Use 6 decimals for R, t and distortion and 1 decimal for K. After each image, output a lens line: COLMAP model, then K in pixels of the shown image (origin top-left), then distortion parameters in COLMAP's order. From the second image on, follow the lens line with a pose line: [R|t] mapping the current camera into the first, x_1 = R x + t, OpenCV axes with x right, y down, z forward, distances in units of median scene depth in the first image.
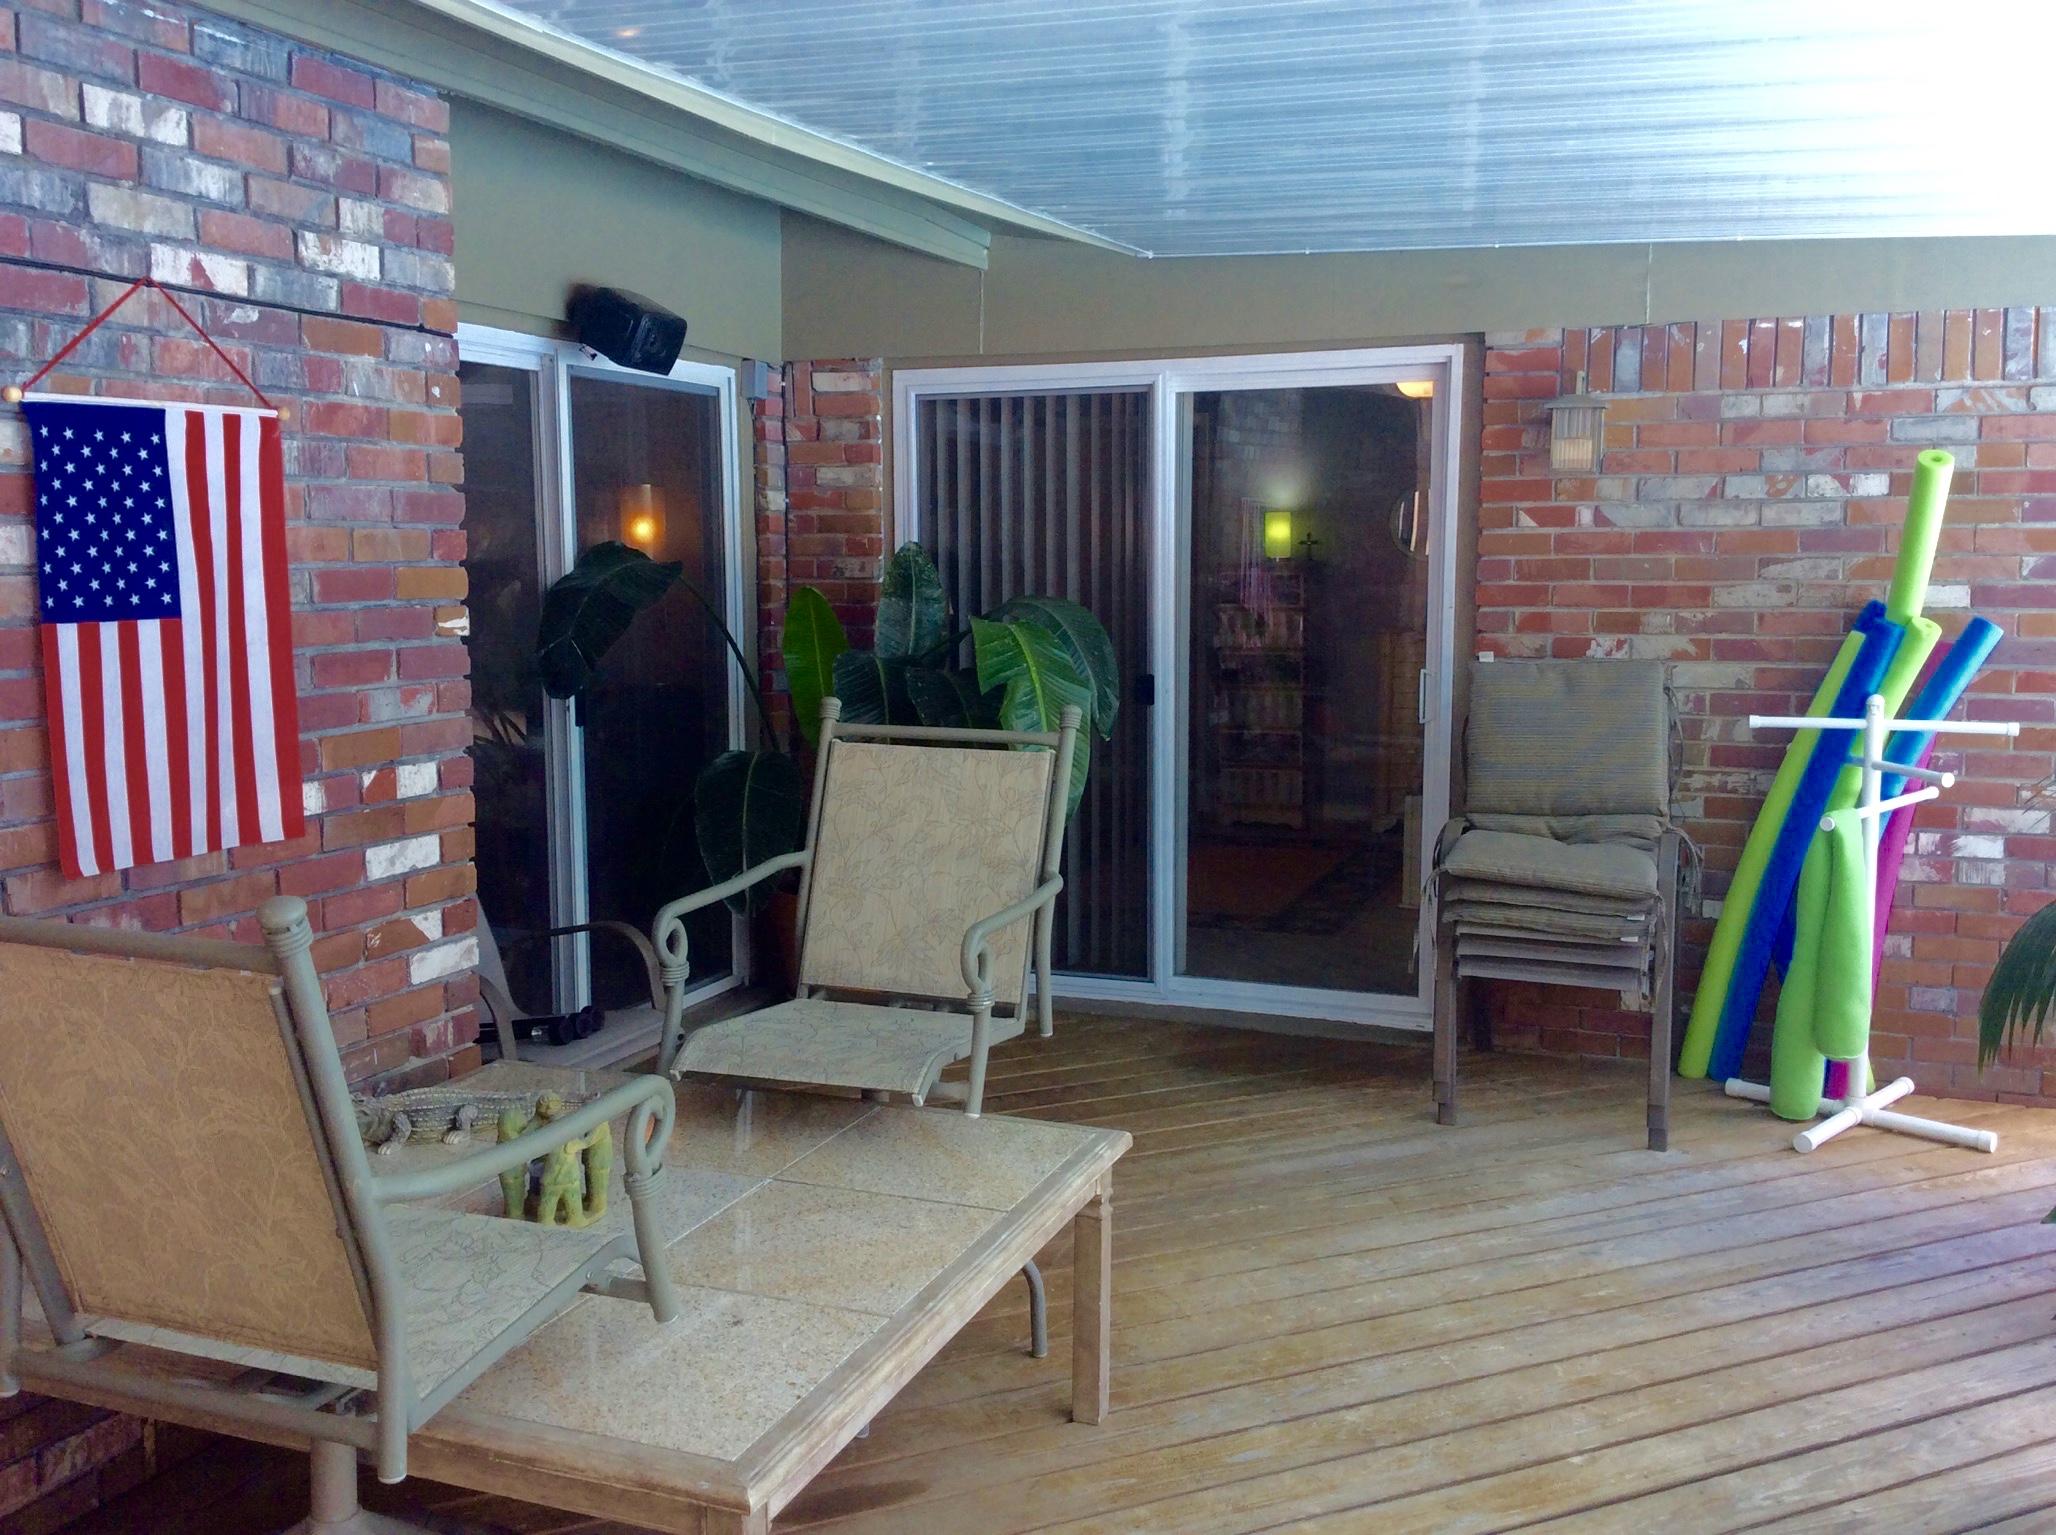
lens RADIAL K [[1897.7, 0, 1028.0], [0, 1897.7, 767.5], [0, 0, 1]] dist [0.150632, -0.330383]
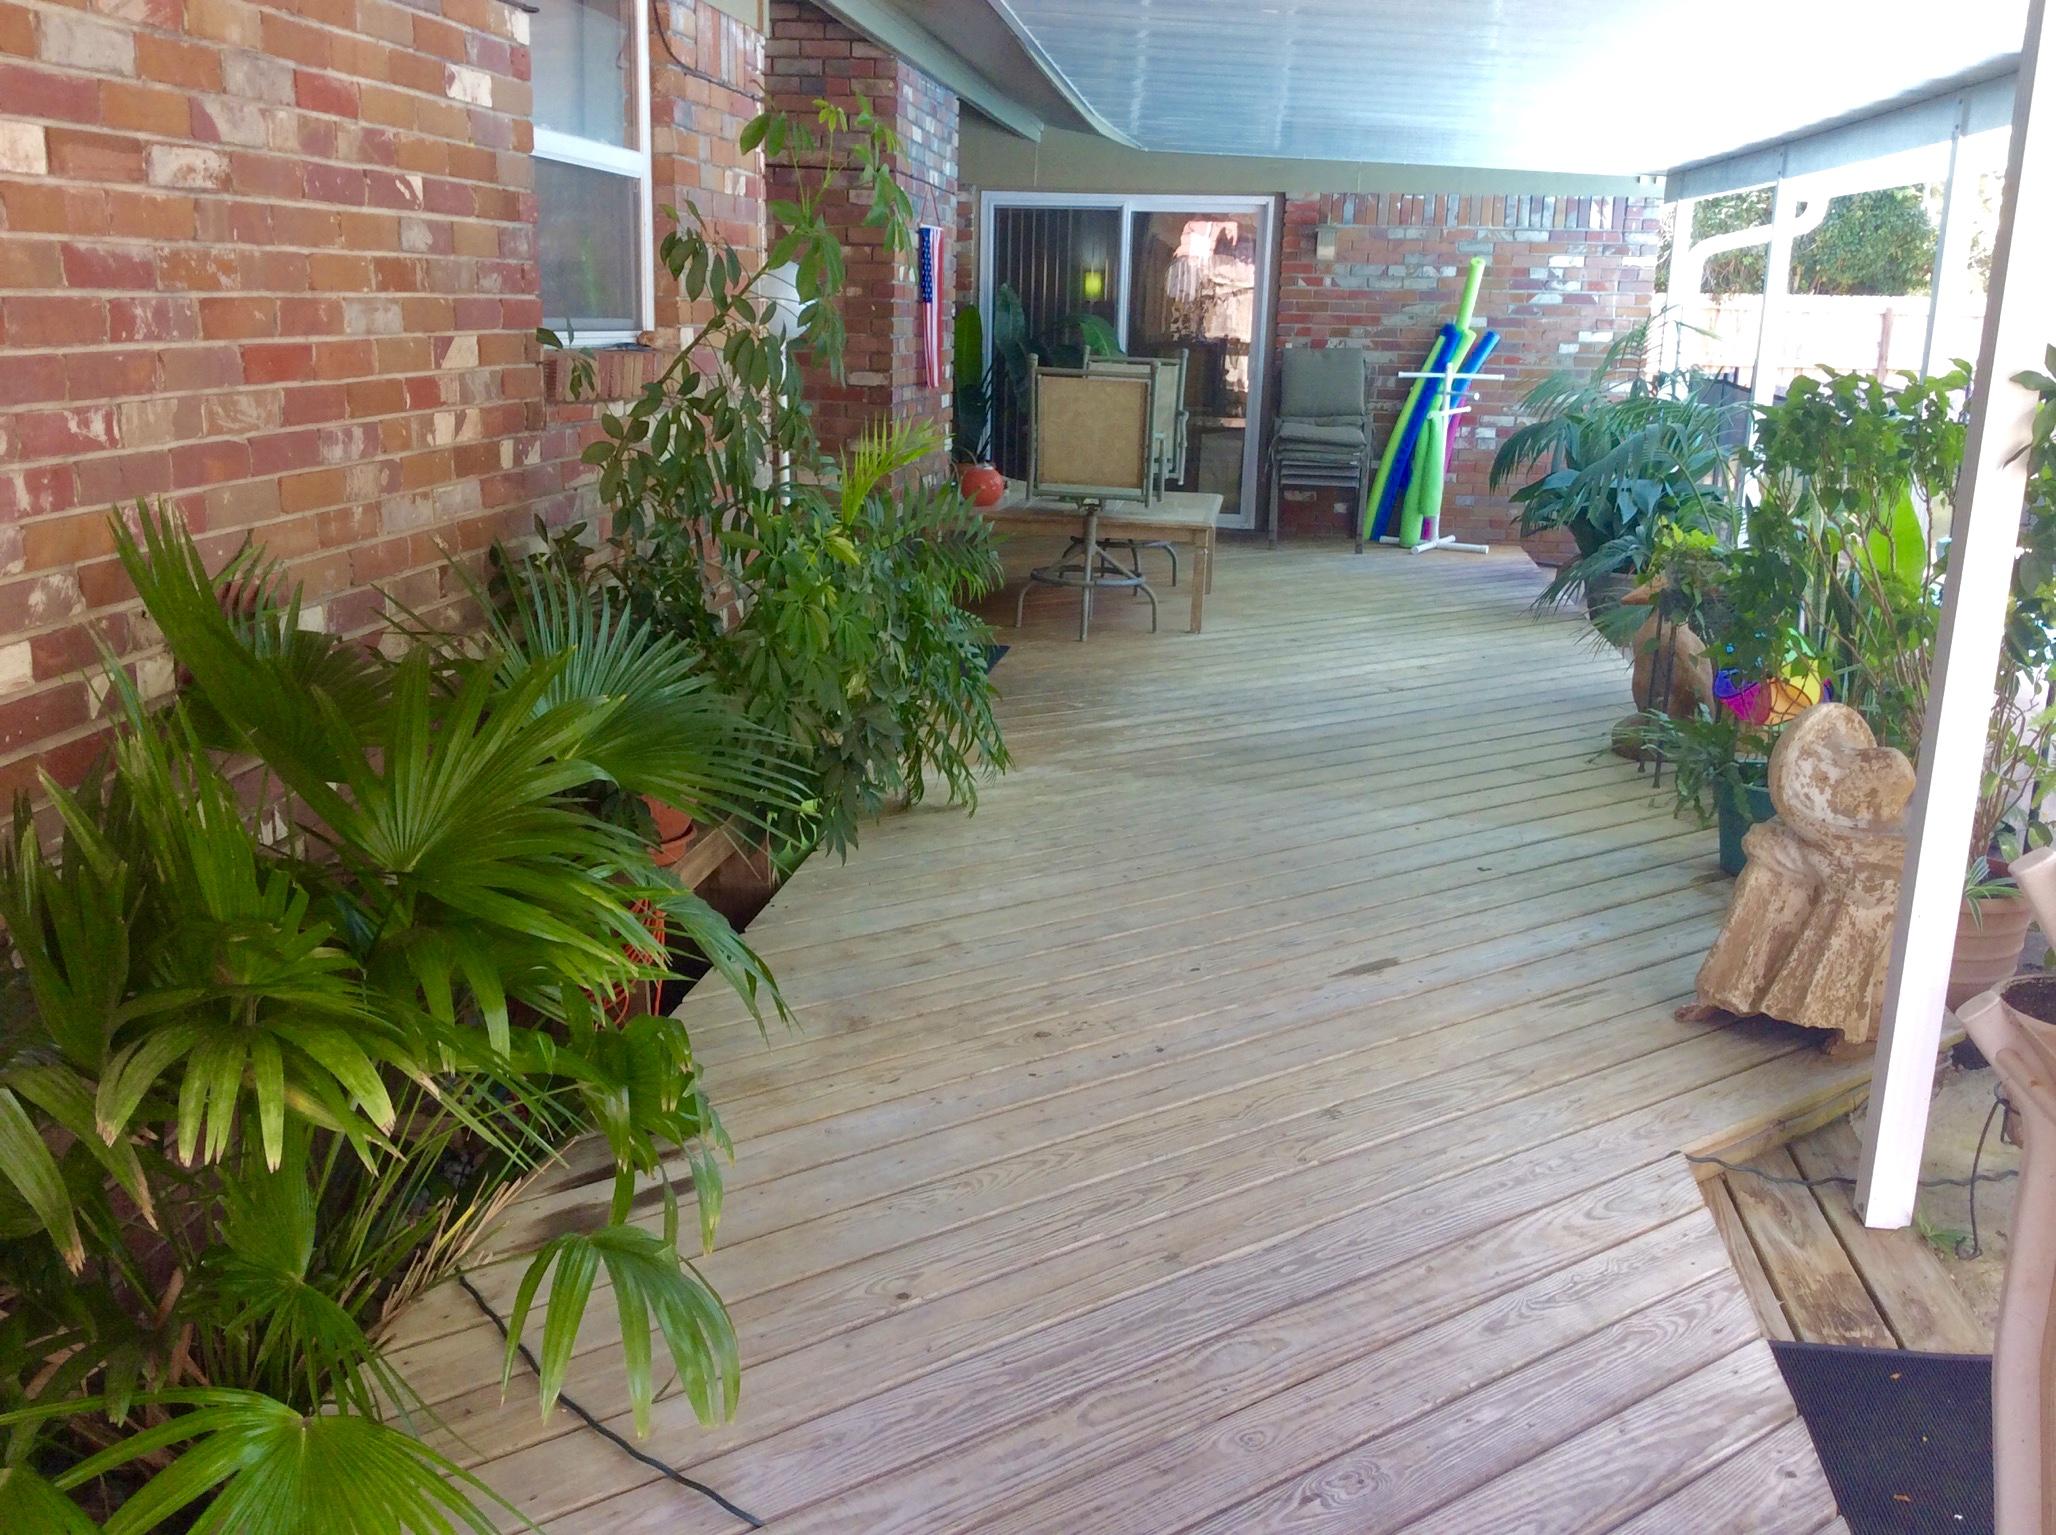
lens RADIAL K [[1897.7, 0, 1028.0], [0, 1897.7, 767.5], [0, 0, 1]] dist [0.150632, -0.330383]
pose [[0.972246, -0.025592, 0.232557, -0.596948], [-0.003591, 0.992250, 0.124209, 0.156845], [-0.233933, -0.121597, 0.964619, -1.160367]]
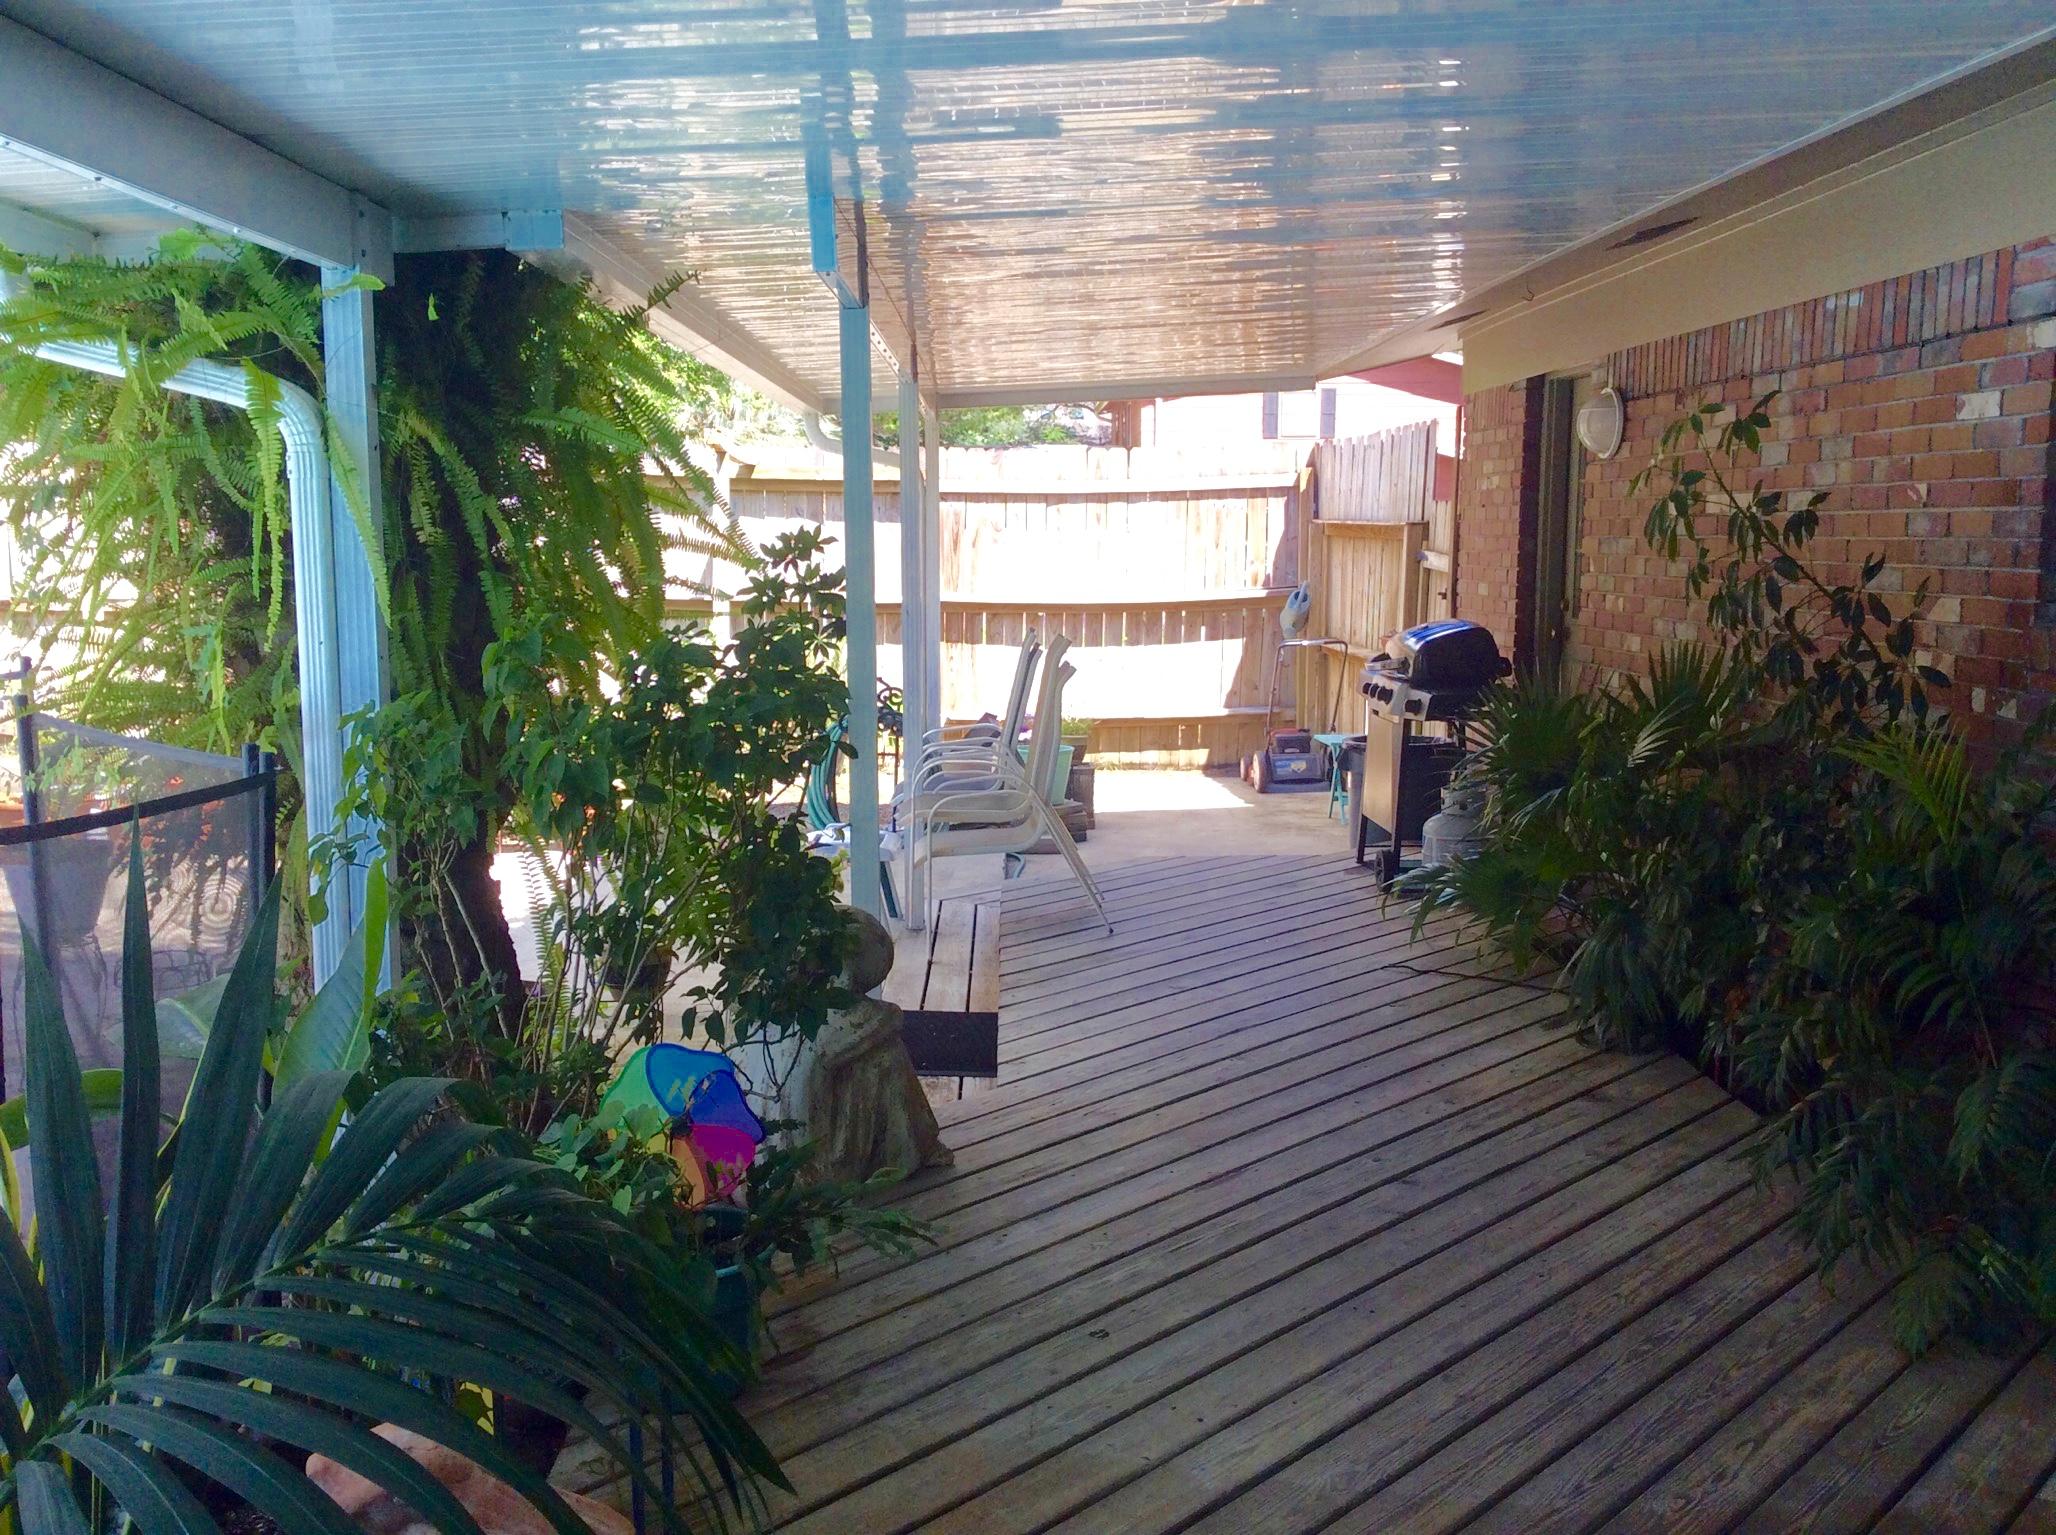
lens RADIAL K [[1897.7, 0, 1028.0], [0, 1897.7, 767.5], [0, 0, 1]] dist [0.150632, -0.330383]
pose [[-0.926759, 0.053427, -0.371839, 1.354703], [-0.036068, 0.972607, 0.229641, -0.348877], [0.373922, 0.226234, -0.899445, 2.749127]]
